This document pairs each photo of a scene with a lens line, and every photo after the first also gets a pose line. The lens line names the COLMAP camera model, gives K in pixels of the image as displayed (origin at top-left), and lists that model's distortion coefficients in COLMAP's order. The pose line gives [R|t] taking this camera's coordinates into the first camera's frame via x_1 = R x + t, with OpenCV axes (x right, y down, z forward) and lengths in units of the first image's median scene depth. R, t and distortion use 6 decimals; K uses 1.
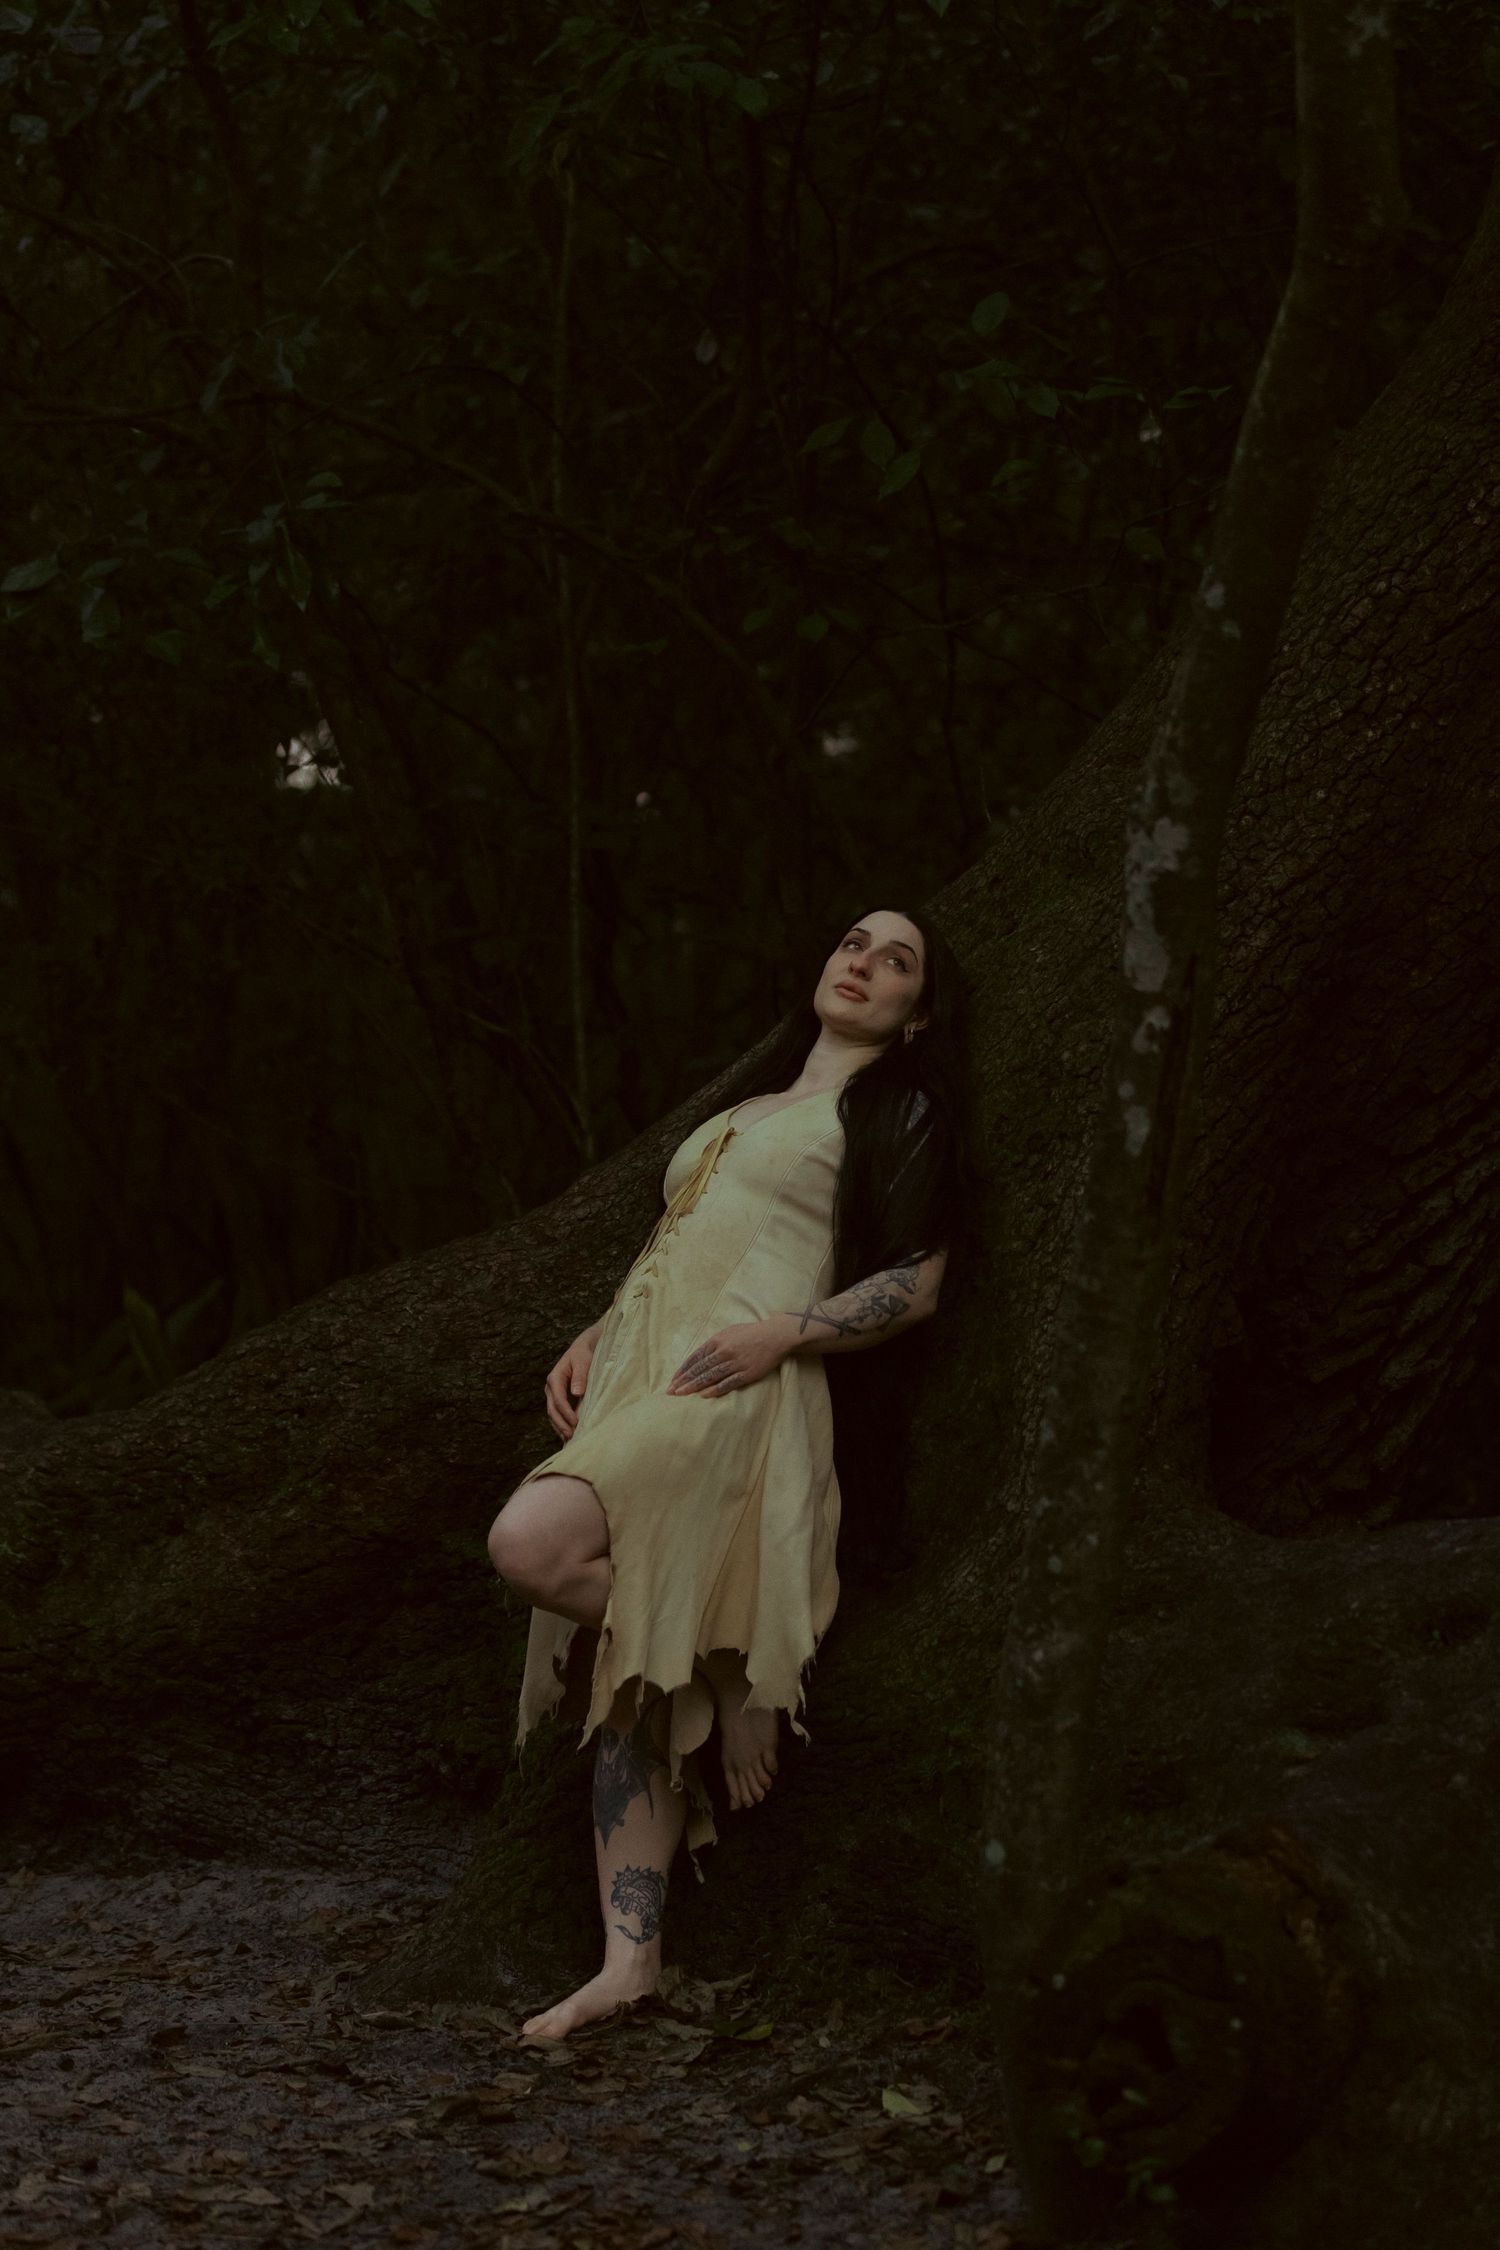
lens RADIAL K [[4948.0, 0, 750.0], [0, 4948.0, 1125.0], [0, 0, 1]] dist [-0.016902, -0.054029]
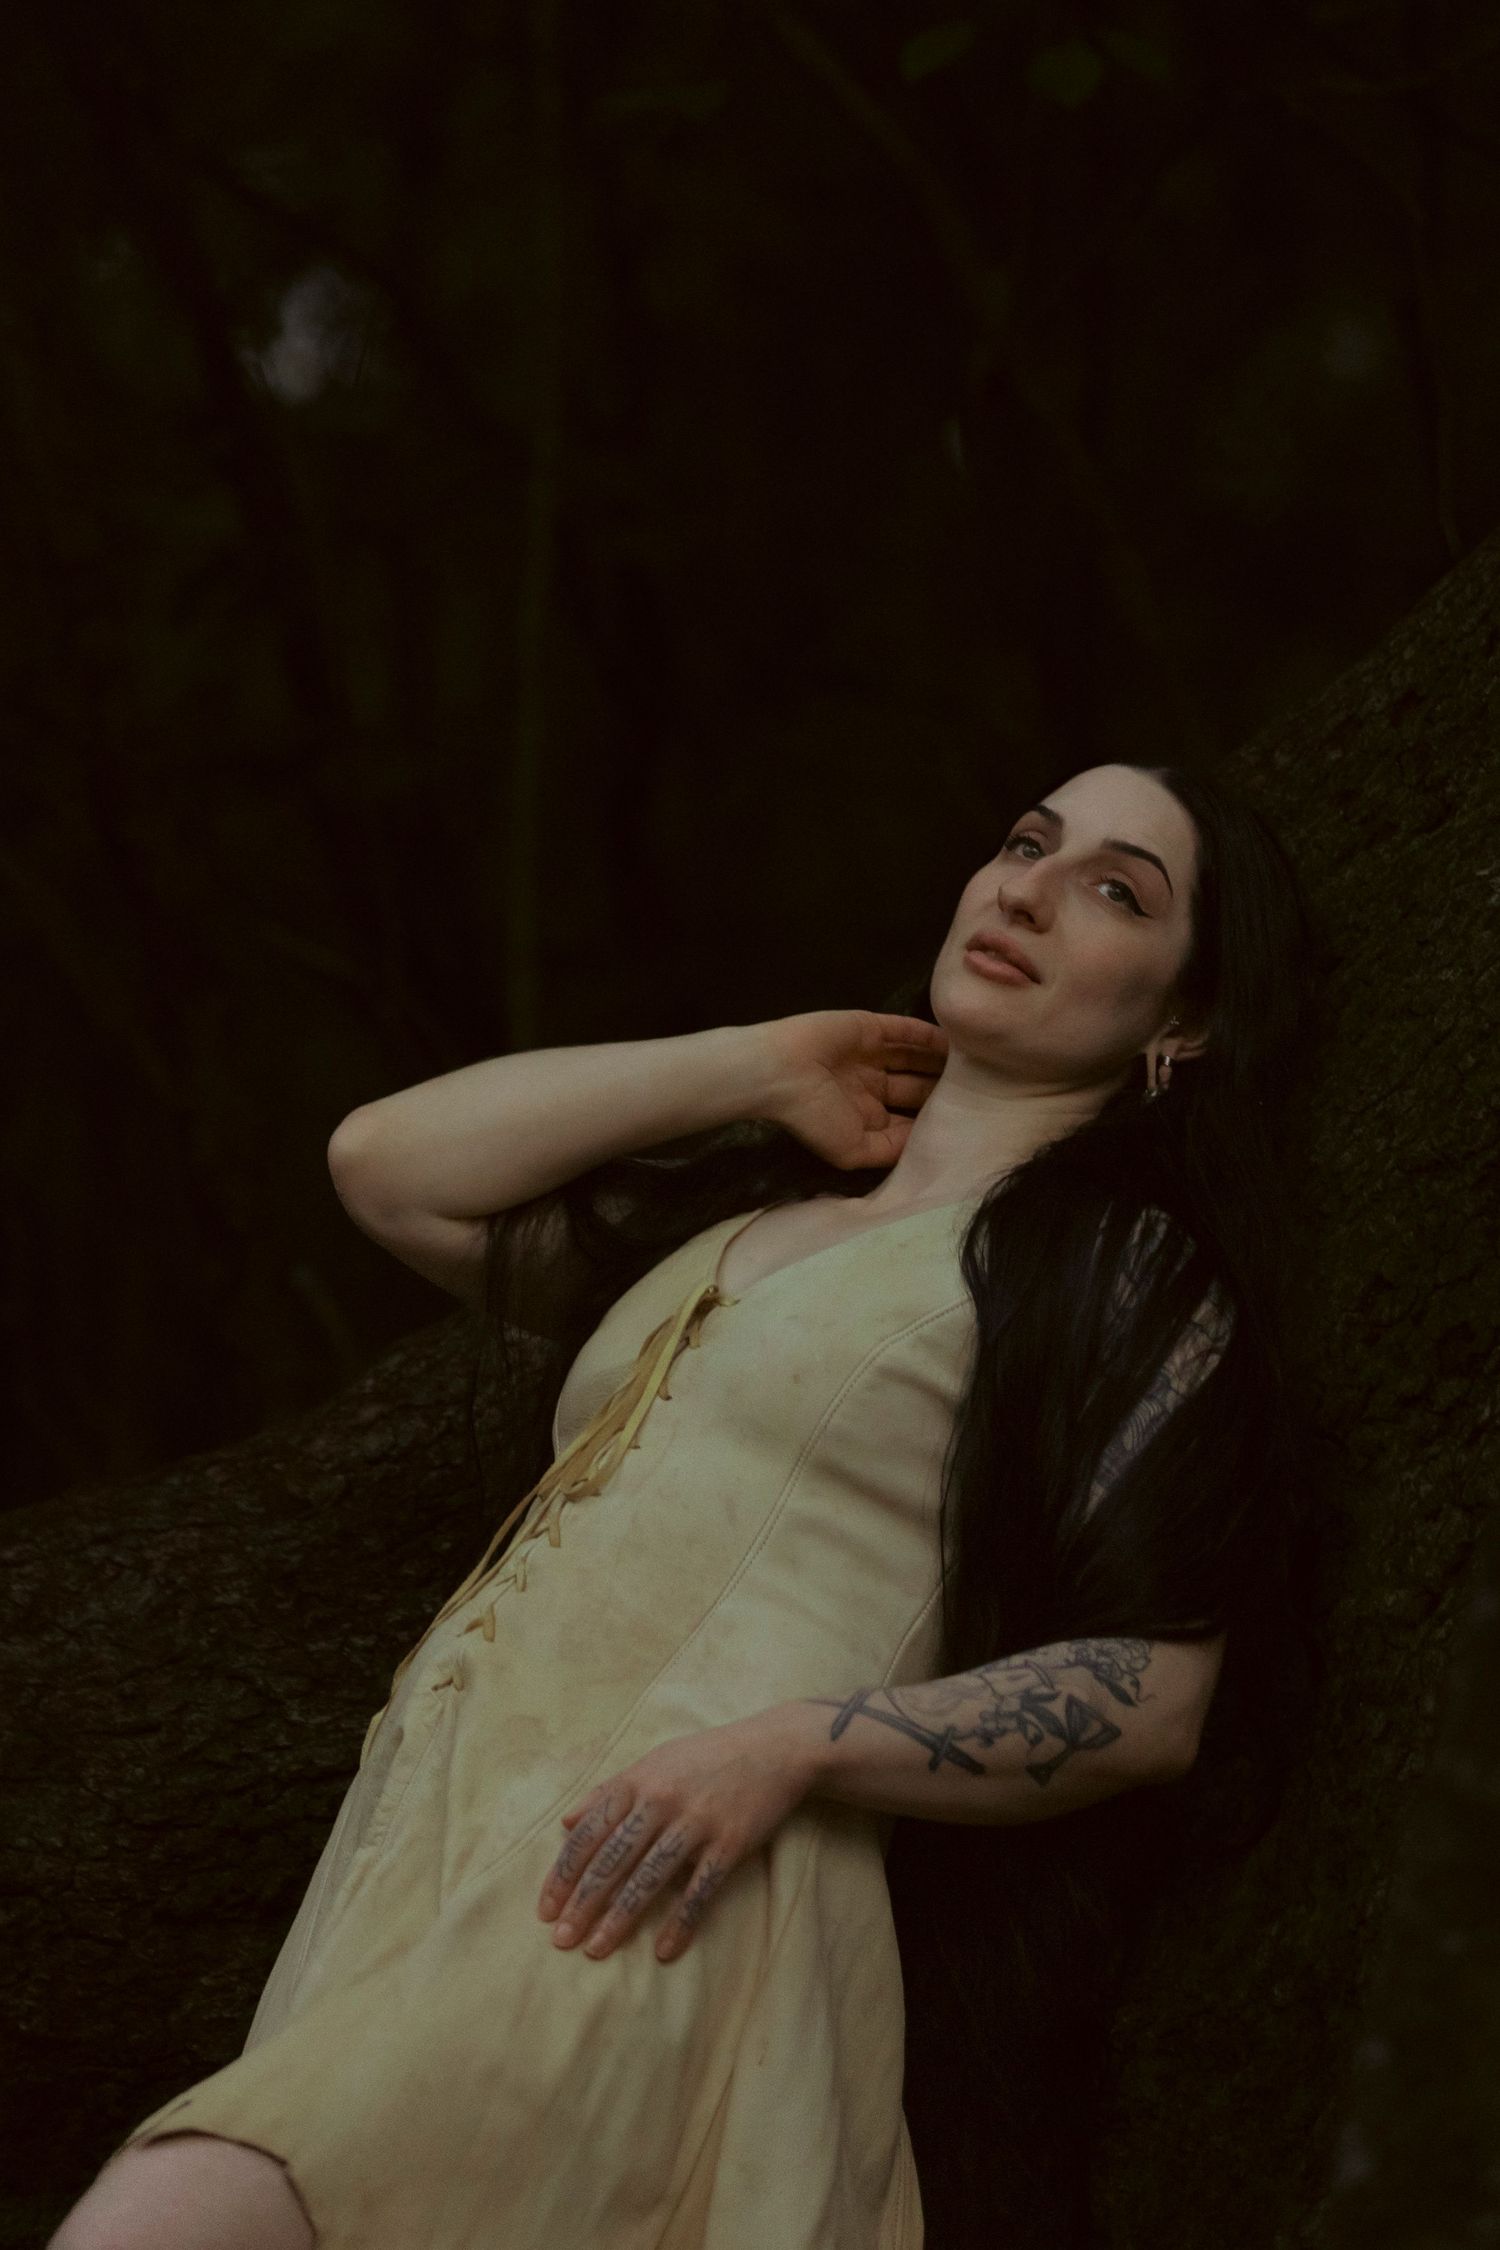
lens RADIAL K [[8951.3, 0, 750.0], [0, 8951.3, 1125.0], [0, 0, 1]] dist [-2.754047, 143.861906]
pose [[0.997210, 0.052554, -0.053009, 0.037680], [-0.051811, 0.998540, 0.015313, -0.023446], [0.053736, -0.012524, 0.998477, 0.269058]]
